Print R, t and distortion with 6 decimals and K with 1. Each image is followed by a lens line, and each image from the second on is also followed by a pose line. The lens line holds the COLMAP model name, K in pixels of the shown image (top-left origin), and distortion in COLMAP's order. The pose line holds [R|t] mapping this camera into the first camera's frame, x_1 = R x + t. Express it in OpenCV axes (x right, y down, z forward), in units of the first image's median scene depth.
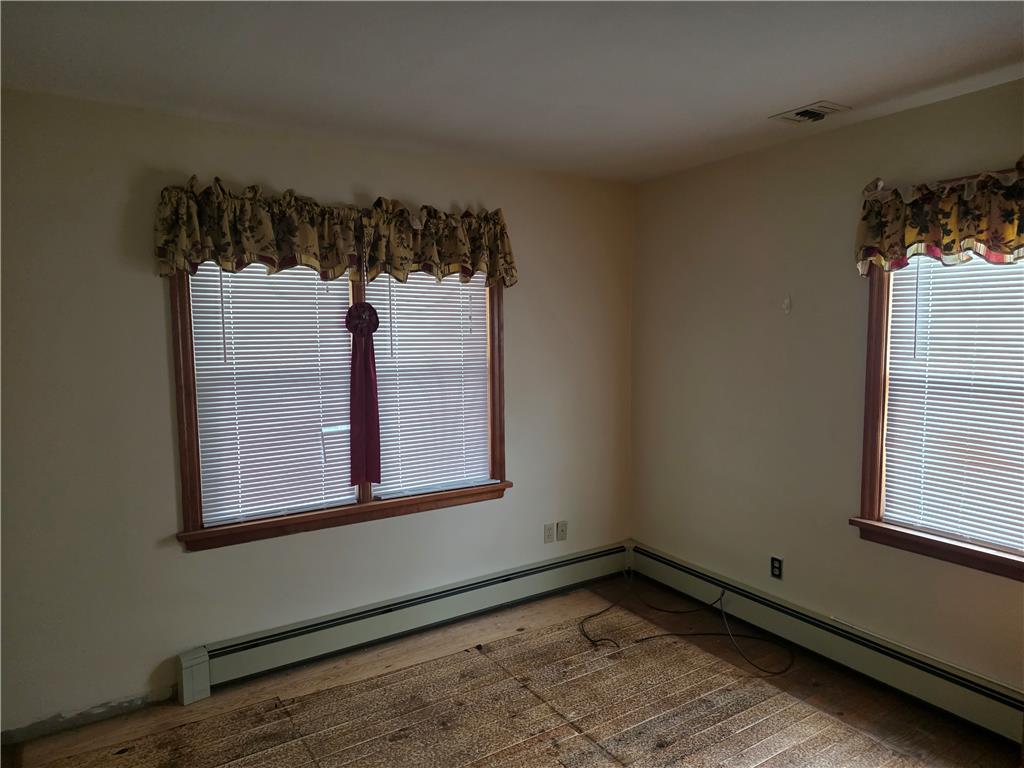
lens RADIAL K [[669.3, 0, 512.0], [0, 669.3, 384.0], [0, 0, 1]] dist [0.000244, -0.000870]
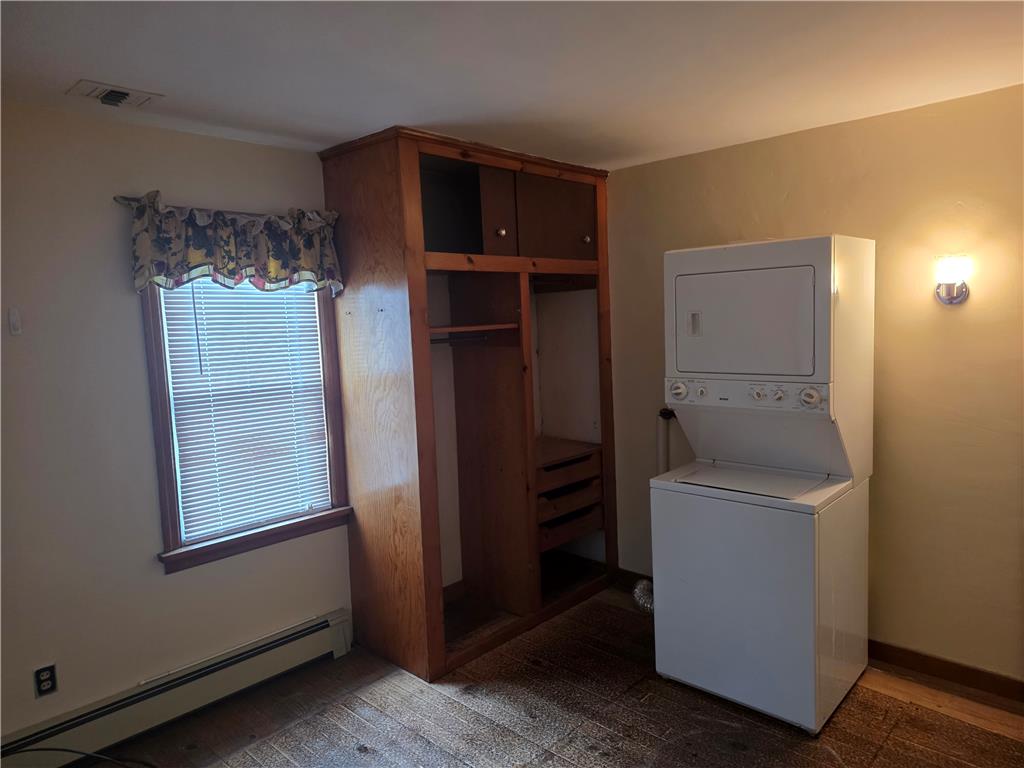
lens RADIAL K [[669.3, 0, 512.0], [0, 669.3, 384.0], [0, 0, 1]] dist [0.000244, -0.000870]
pose [[-0.226766, -0.070666, 0.971382, -0.508162], [0.134837, 0.985482, 0.103169, -0.065787], [-0.964570, 0.154374, -0.213946, 0.752351]]
